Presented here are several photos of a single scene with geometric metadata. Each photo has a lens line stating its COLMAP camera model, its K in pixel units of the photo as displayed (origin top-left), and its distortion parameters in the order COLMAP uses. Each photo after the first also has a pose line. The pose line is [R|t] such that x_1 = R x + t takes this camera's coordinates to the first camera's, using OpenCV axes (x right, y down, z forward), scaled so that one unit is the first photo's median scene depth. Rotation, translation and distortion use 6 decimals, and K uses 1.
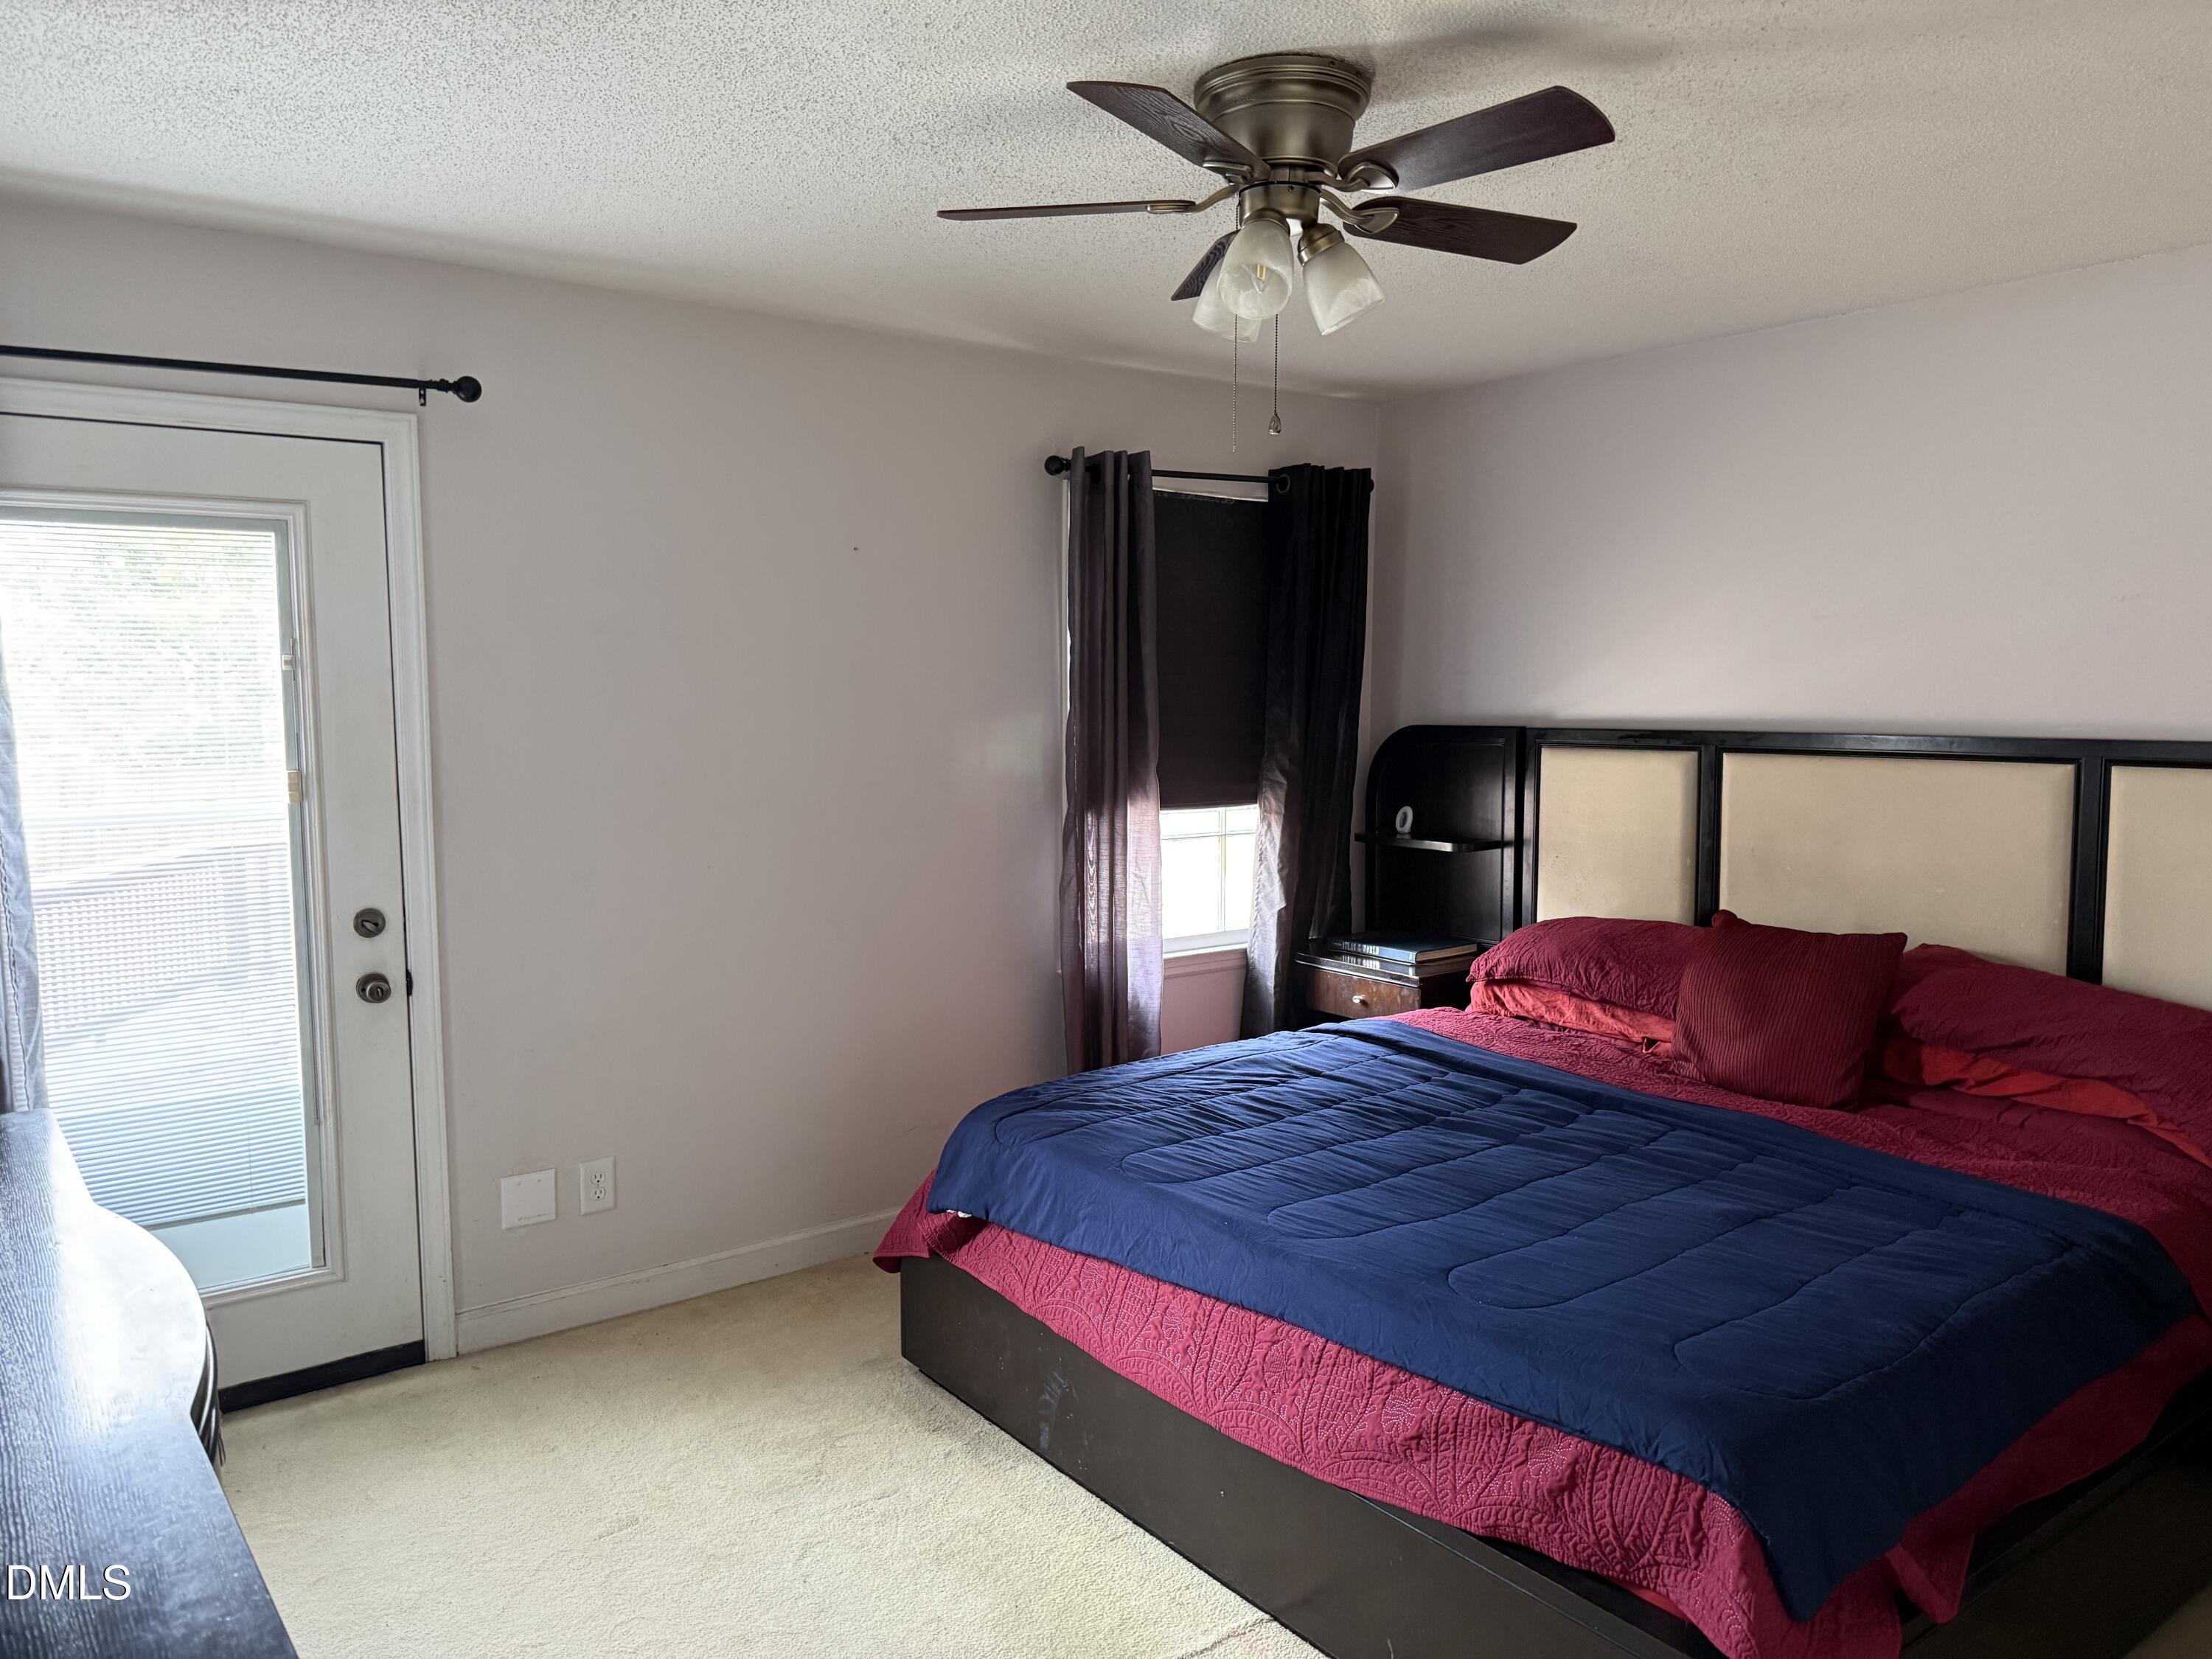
lens RADIAL K [[1532.6, 0, 1097.8], [0, 1532.6, 833.9], [0, 0, 1]] dist [0.104664, -0.152678]
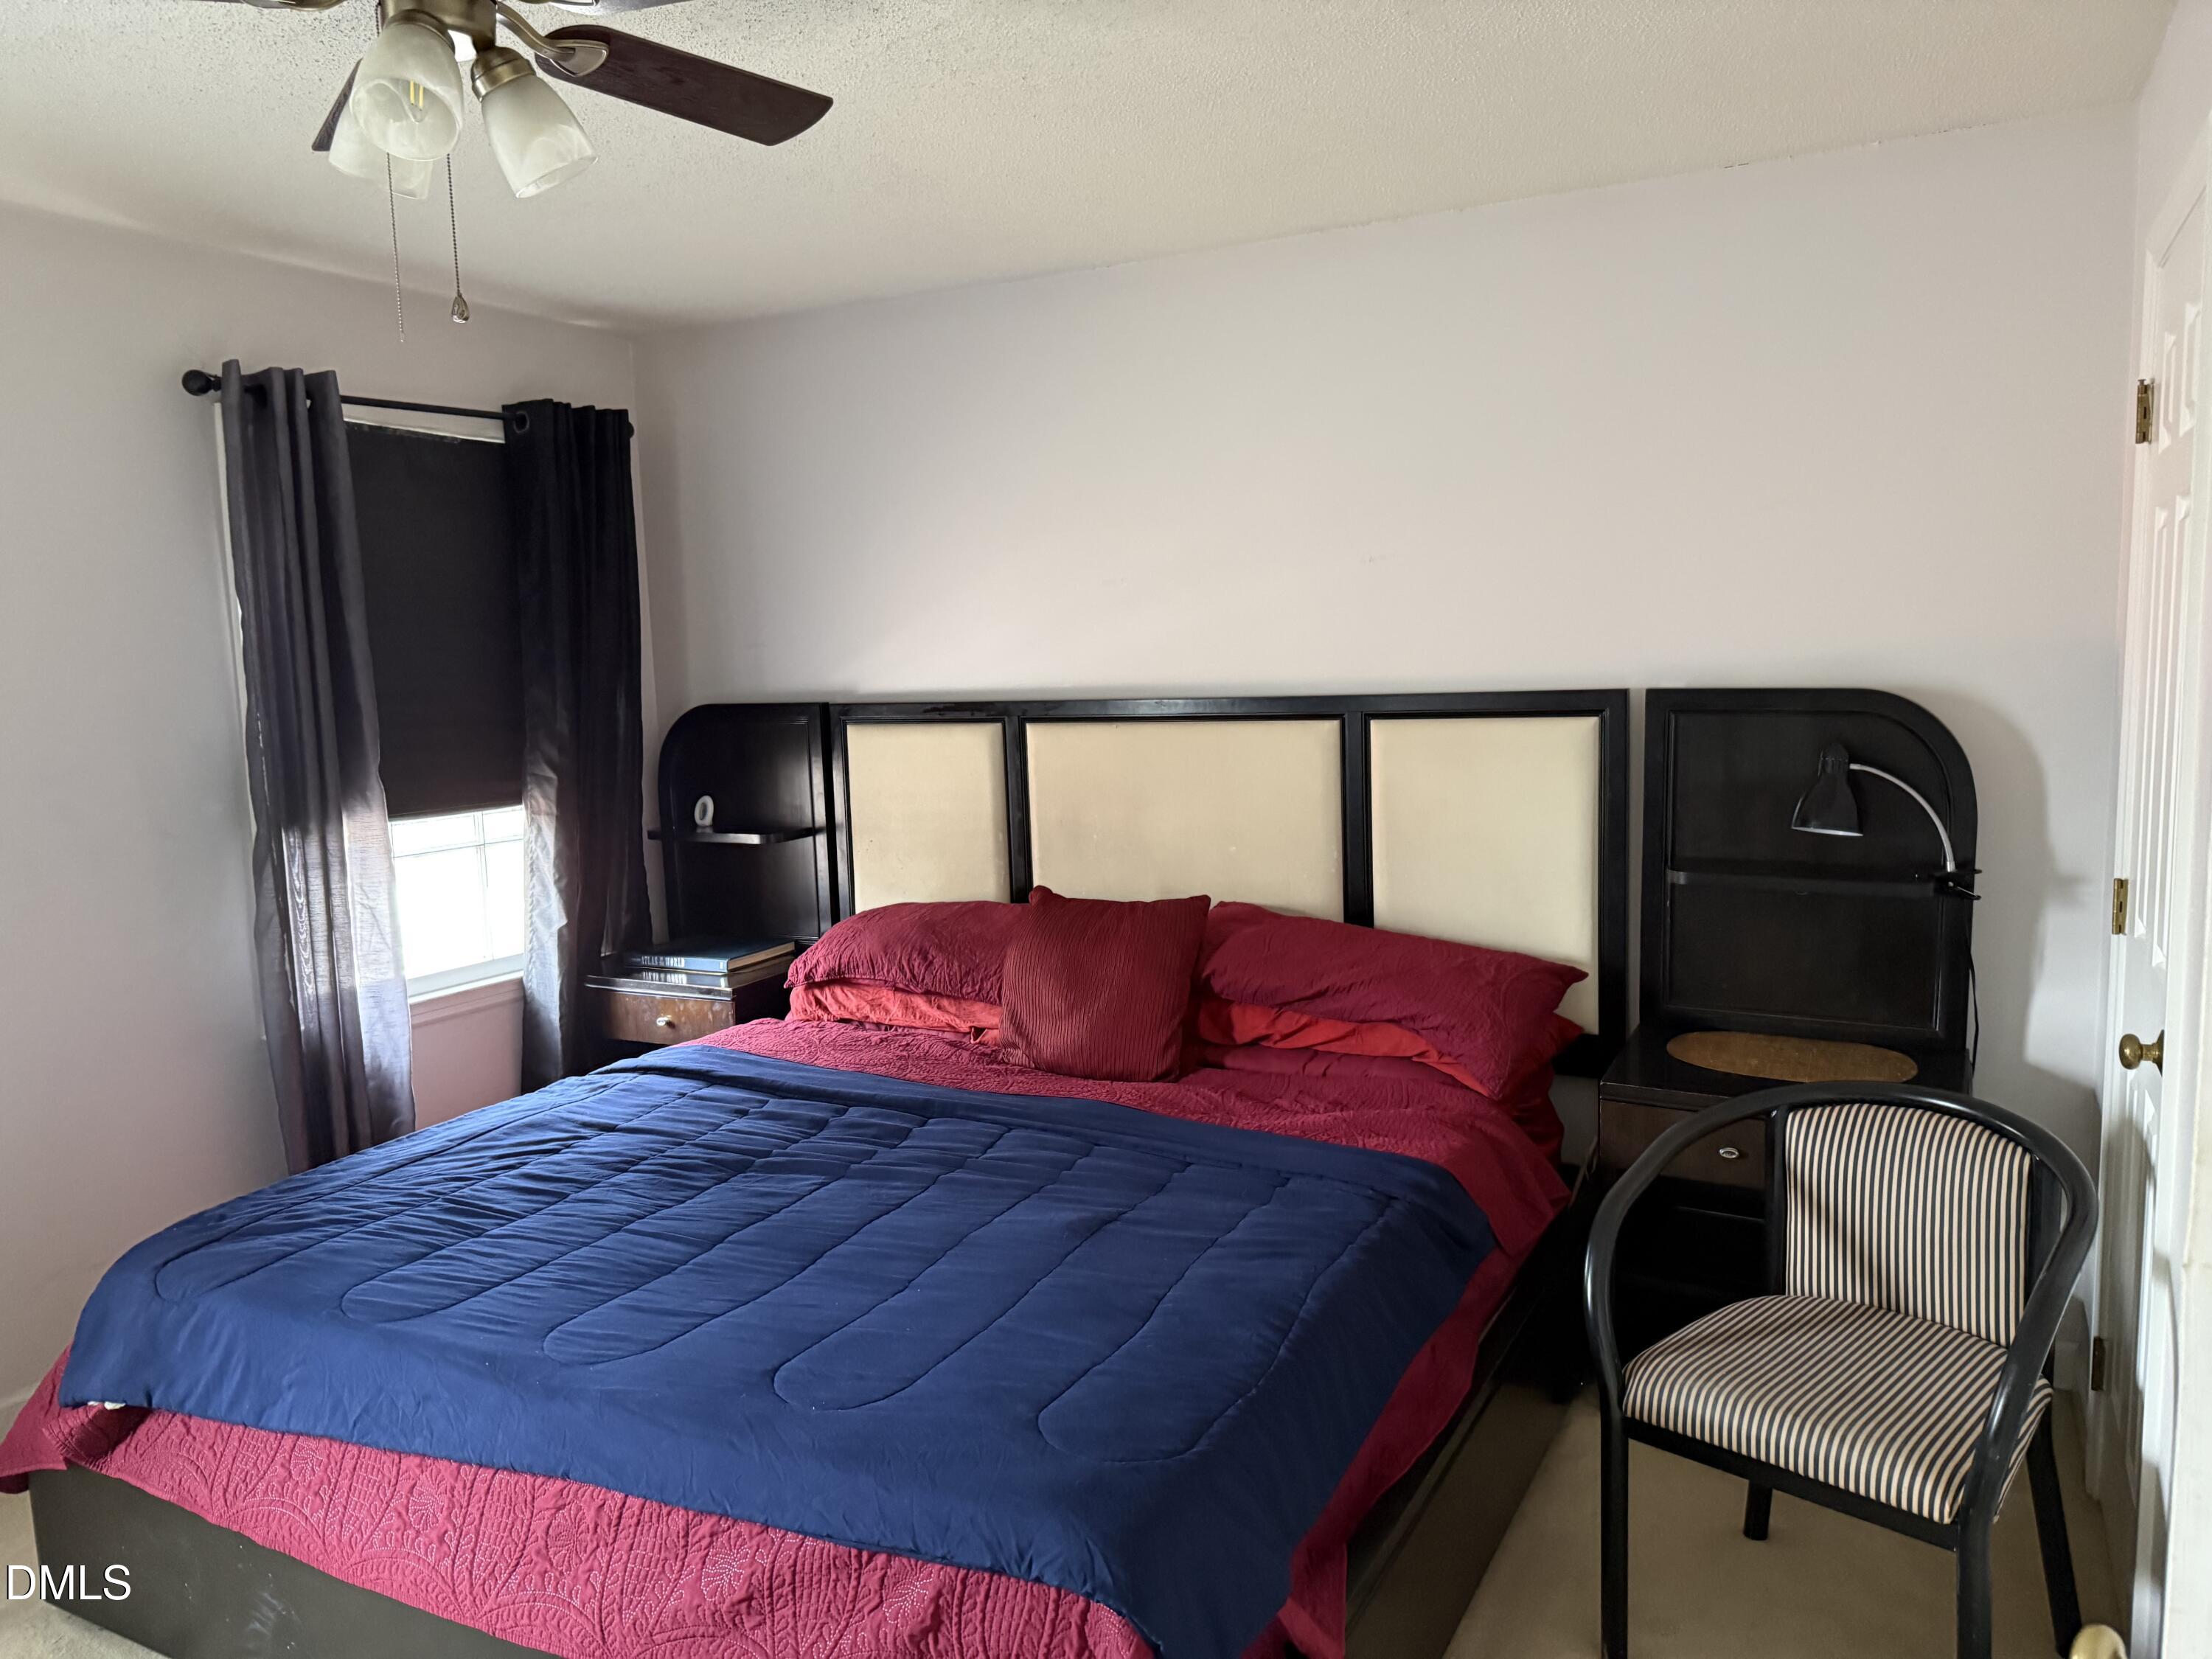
lens RADIAL K [[1532.6, 0, 1097.8], [0, 1532.6, 833.9], [0, 0, 1]] dist [0.104664, -0.152678]
pose [[0.903897, -0.074681, 0.421180, 0.042484], [0.068932, 0.997203, 0.028882, -0.009510], [-0.422159, 0.002927, 0.906517, 0.139767]]
